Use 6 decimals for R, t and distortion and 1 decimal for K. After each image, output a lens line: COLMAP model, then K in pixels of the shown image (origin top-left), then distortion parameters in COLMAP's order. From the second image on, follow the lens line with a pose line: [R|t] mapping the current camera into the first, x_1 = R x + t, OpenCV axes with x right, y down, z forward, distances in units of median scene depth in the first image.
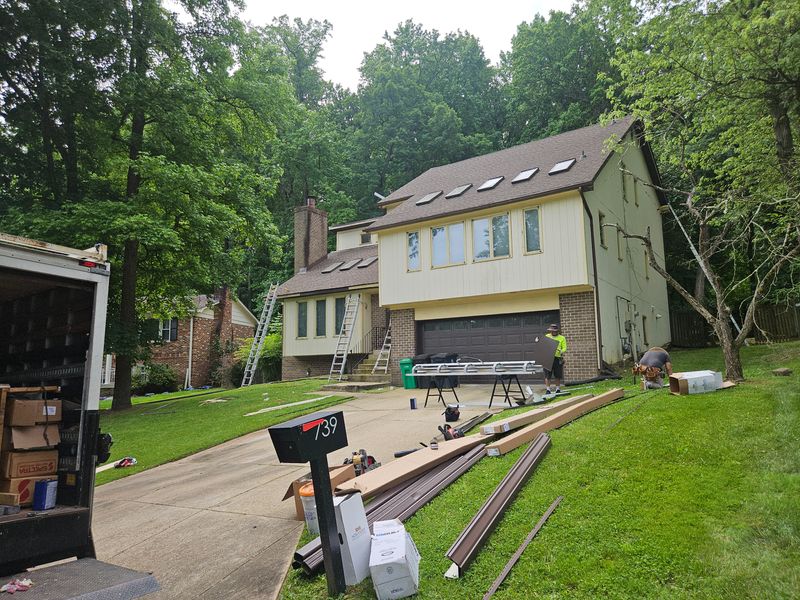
lens RADIAL K [[544.1, 0, 378.6], [0, 544.1, 298.6], [0, 0, 1]] dist [0.046024, -0.001481]
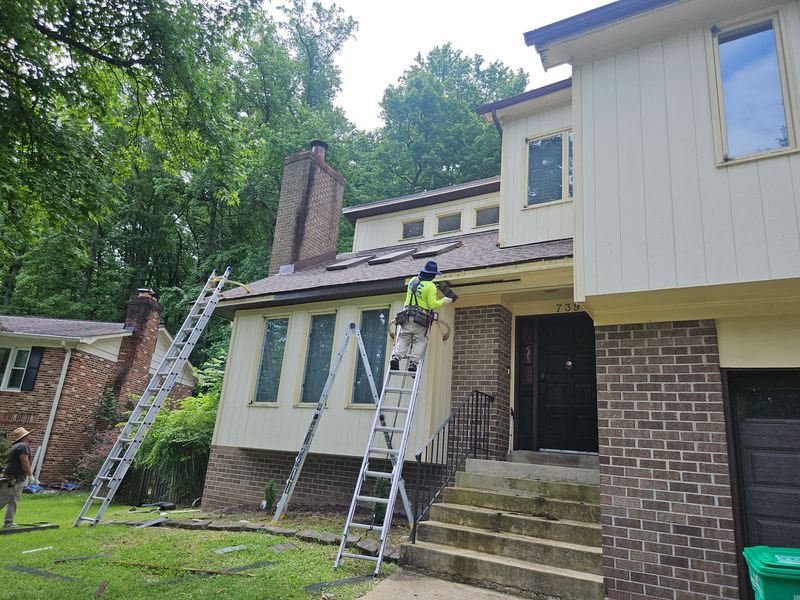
lens RADIAL K [[544.1, 0, 378.6], [0, 544.1, 298.6], [0, 0, 1]] dist [0.046024, -0.001481]
pose [[0.992793, 0.114912, 0.034009, -0.075437], [-0.108074, 0.981143, -0.160243, 0.048993], [-0.051781, 0.155412, 0.986492, 0.556144]]
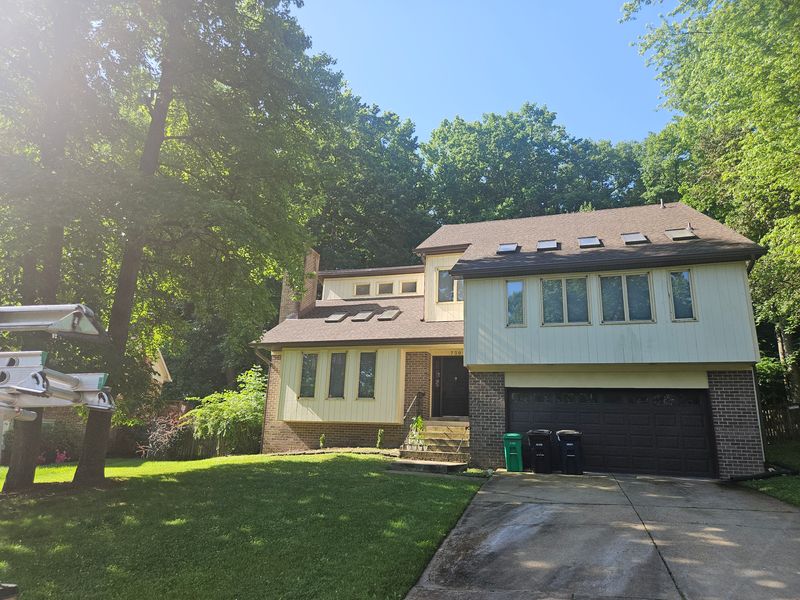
lens RADIAL K [[544.1, 0, 378.6], [0, 544.1, 298.6], [0, 0, 1]] dist [0.046024, -0.001481]
pose [[0.954294, 0.132573, 0.267859, -0.262031], [-0.093346, 0.983611, -0.154260, 0.039609], [-0.283919, 0.122206, 0.951029, 0.186491]]
